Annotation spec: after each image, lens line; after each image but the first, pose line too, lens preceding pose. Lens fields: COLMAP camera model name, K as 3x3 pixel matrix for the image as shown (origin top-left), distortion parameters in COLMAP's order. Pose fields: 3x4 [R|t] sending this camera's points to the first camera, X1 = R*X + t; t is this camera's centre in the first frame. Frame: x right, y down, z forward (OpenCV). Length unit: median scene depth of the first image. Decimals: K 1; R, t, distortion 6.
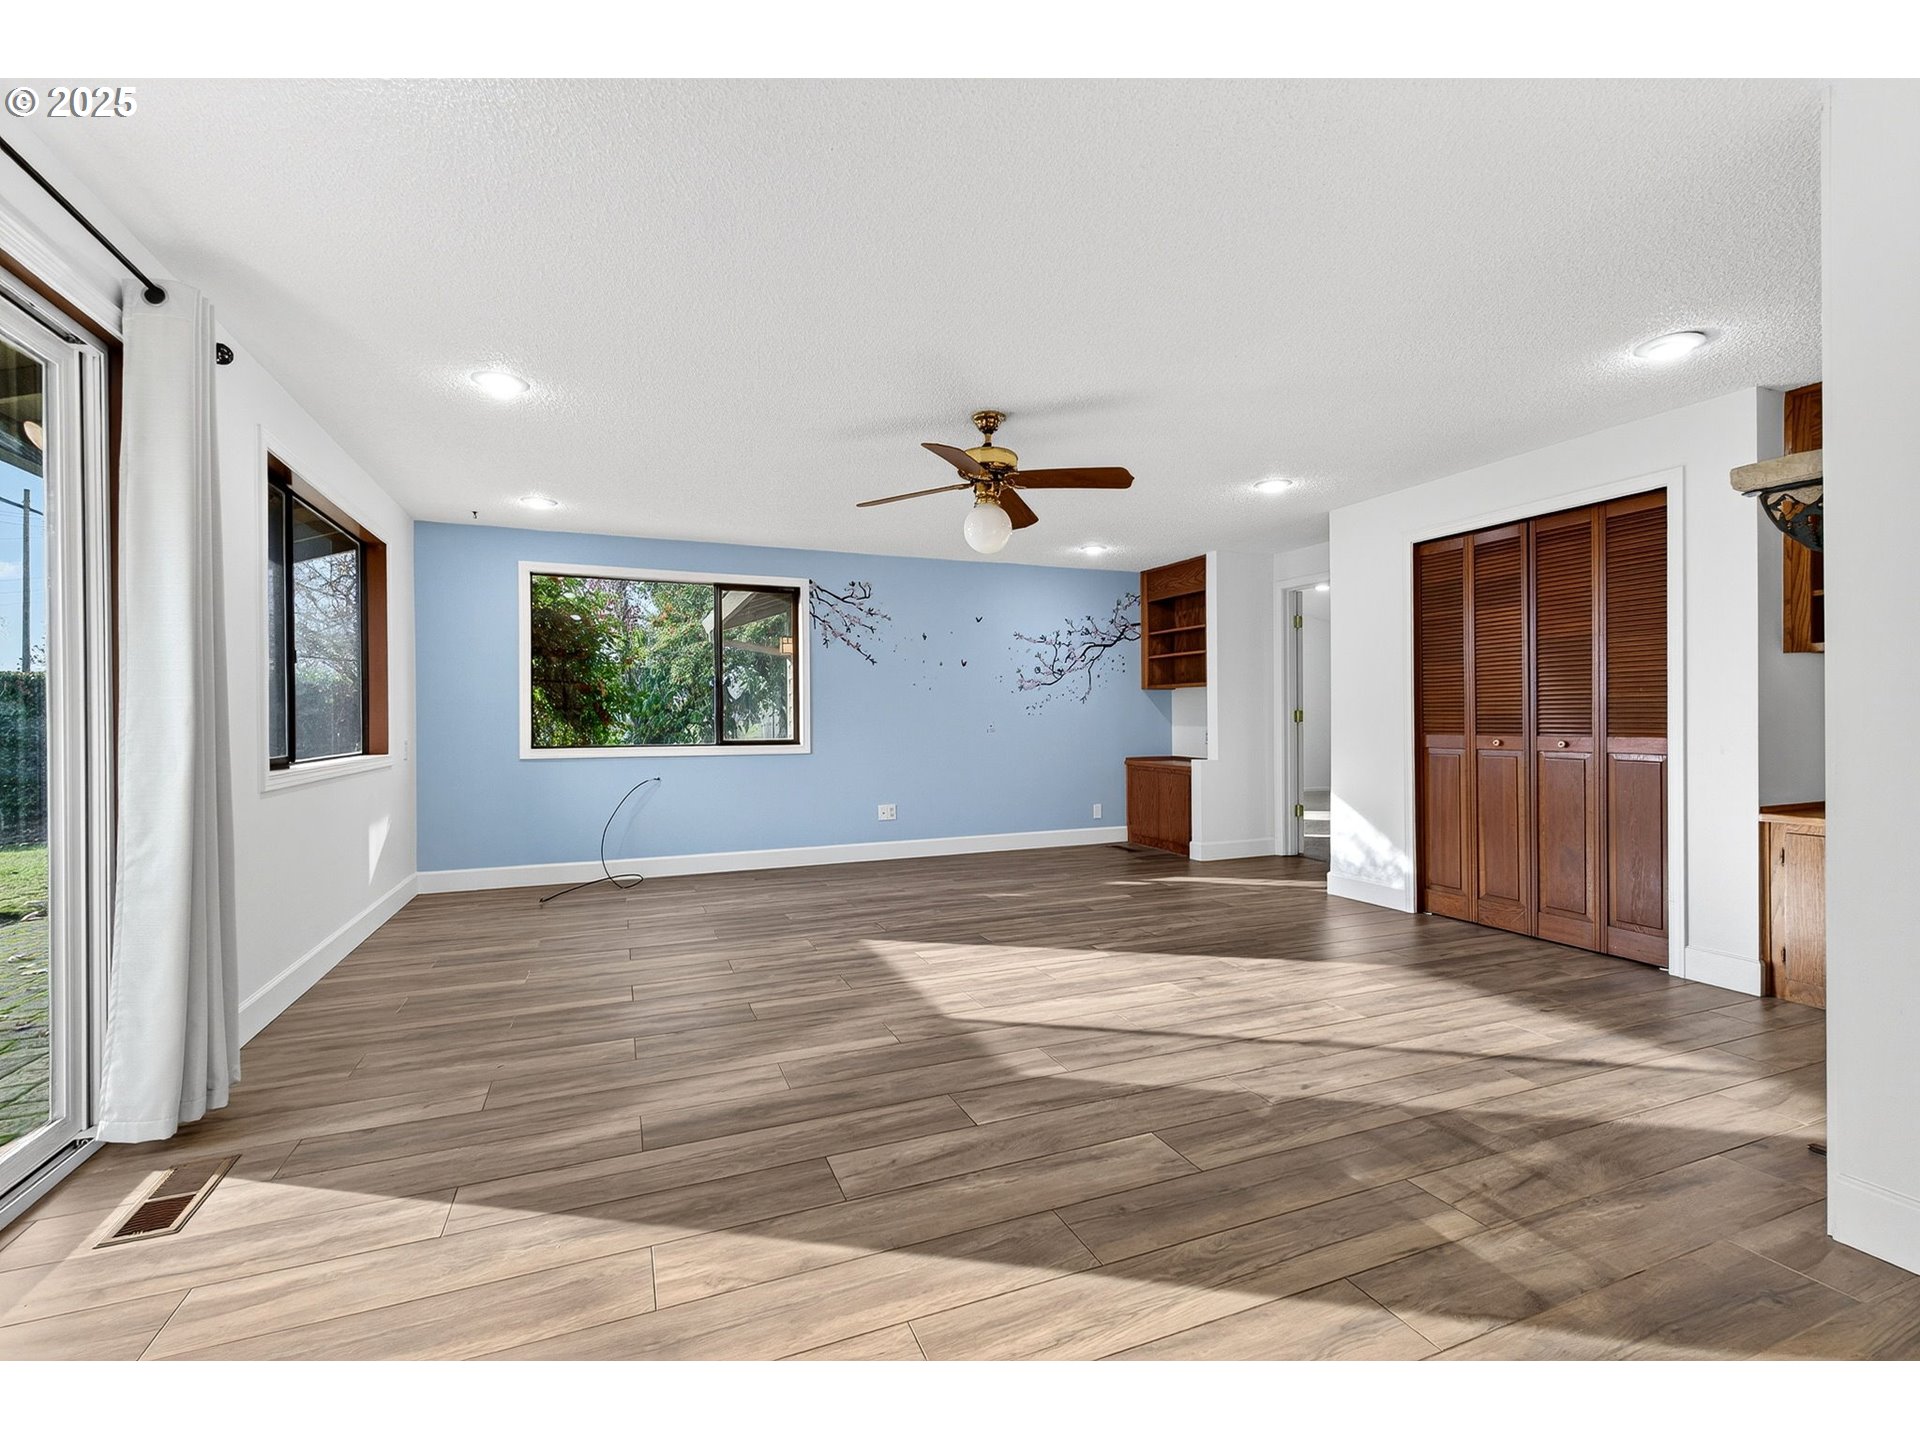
lens RADIAL K [[838.1, 0, 947.0], [0, 838.1, 718.9], [0, 0, 1]] dist [-0.001483, 0.000220]
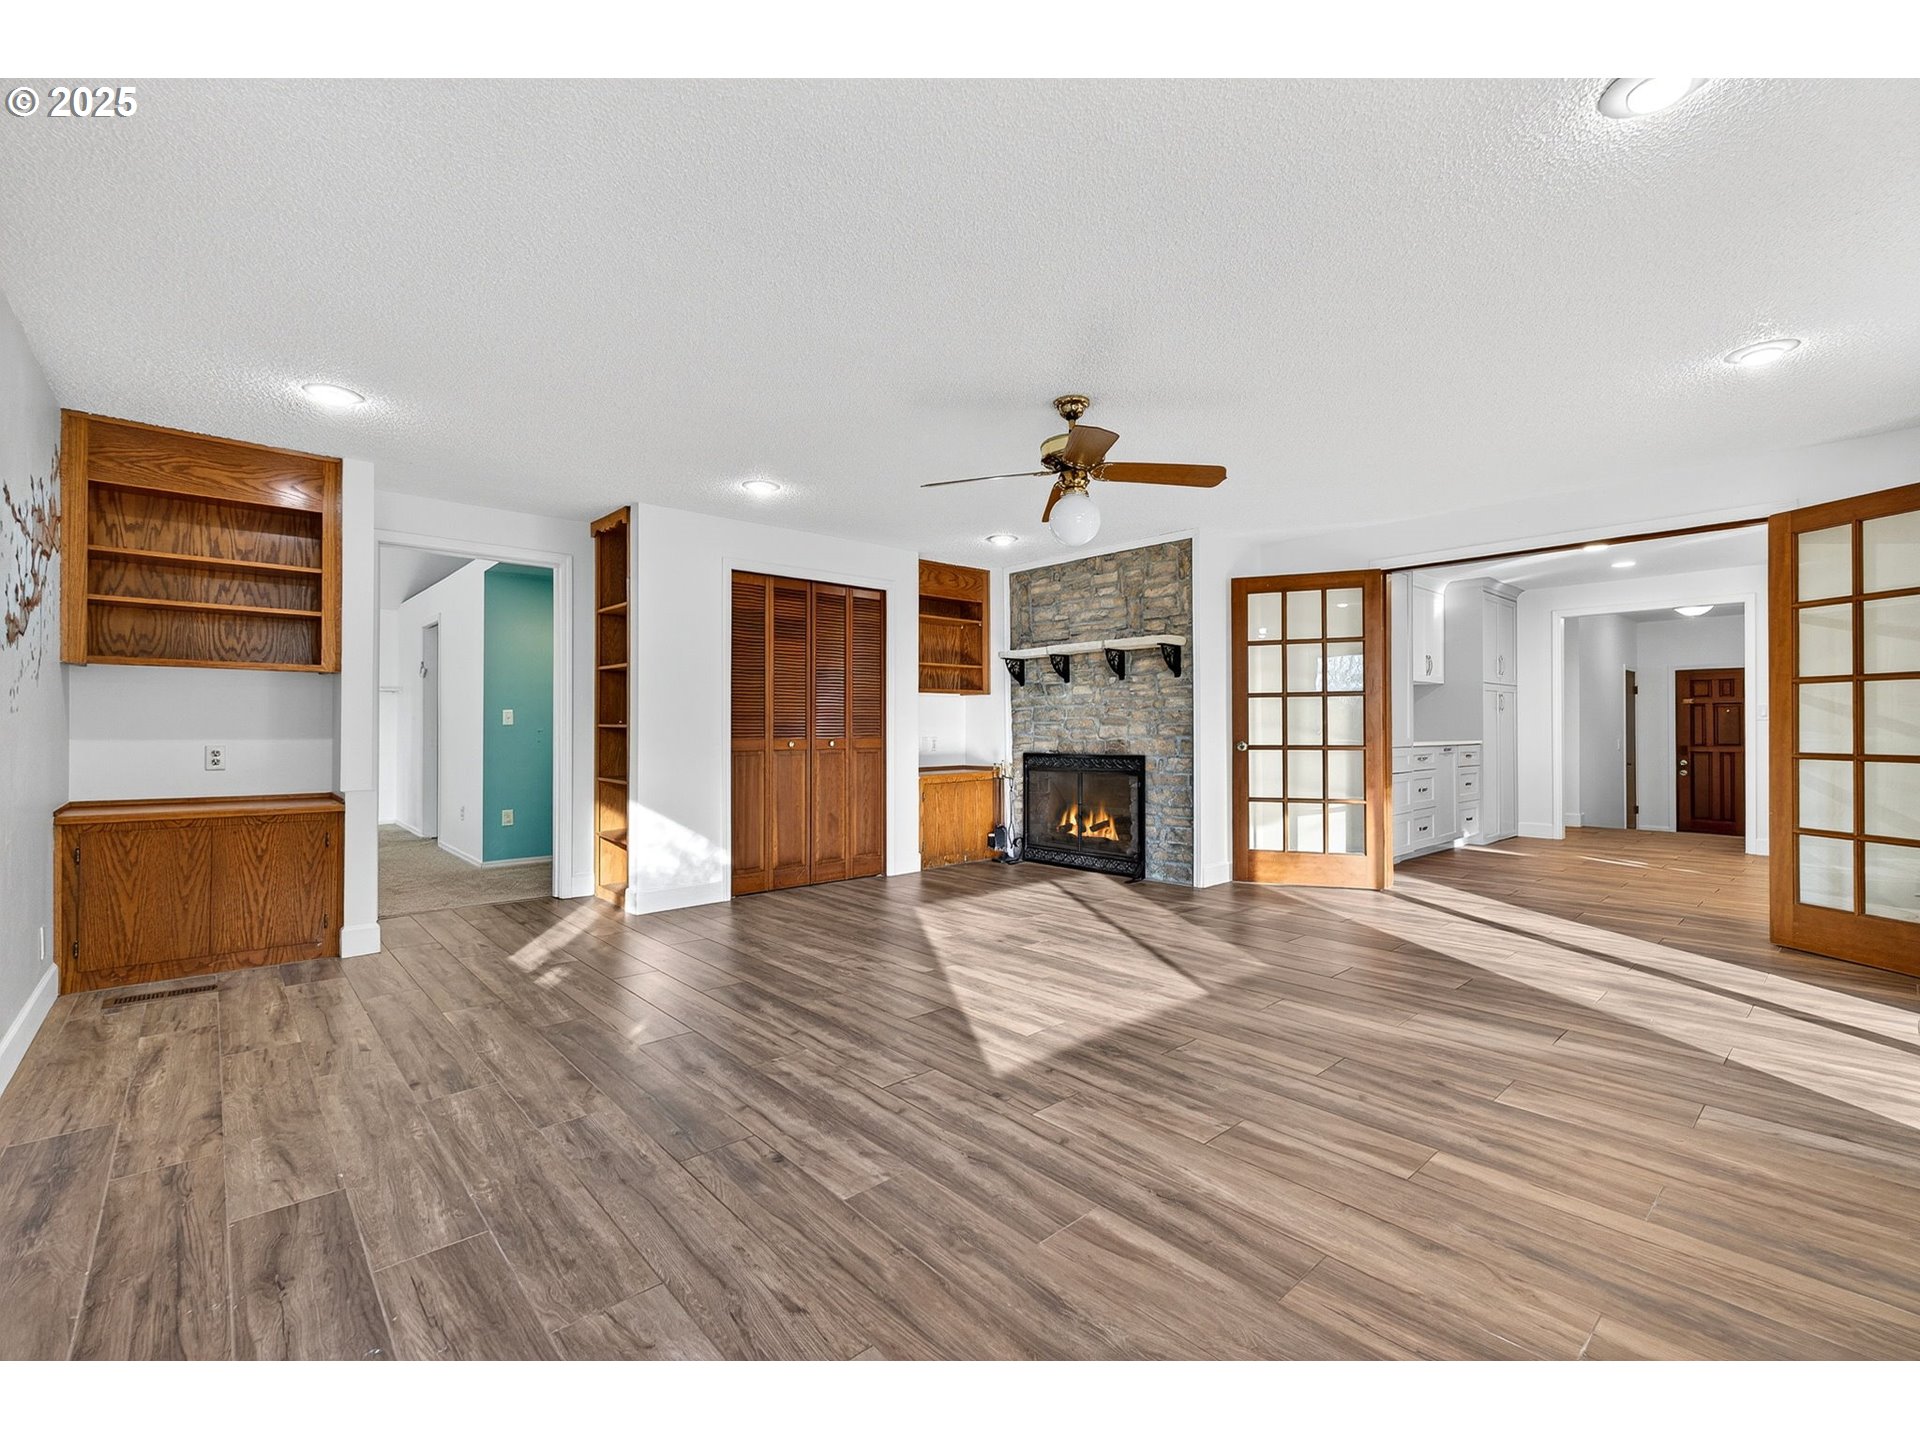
lens RADIAL K [[838.1, 0, 959.2], [0, 838.1, 723.4], [0, 0, 1]] dist [-0.001483, 0.000220]
pose [[-0.343860, 0.008010, 0.938987, -0.663268], [0.002183, 0.999968, -0.007730, 0.007504], [-0.939018, -0.000608, -0.343866, 1.214638]]
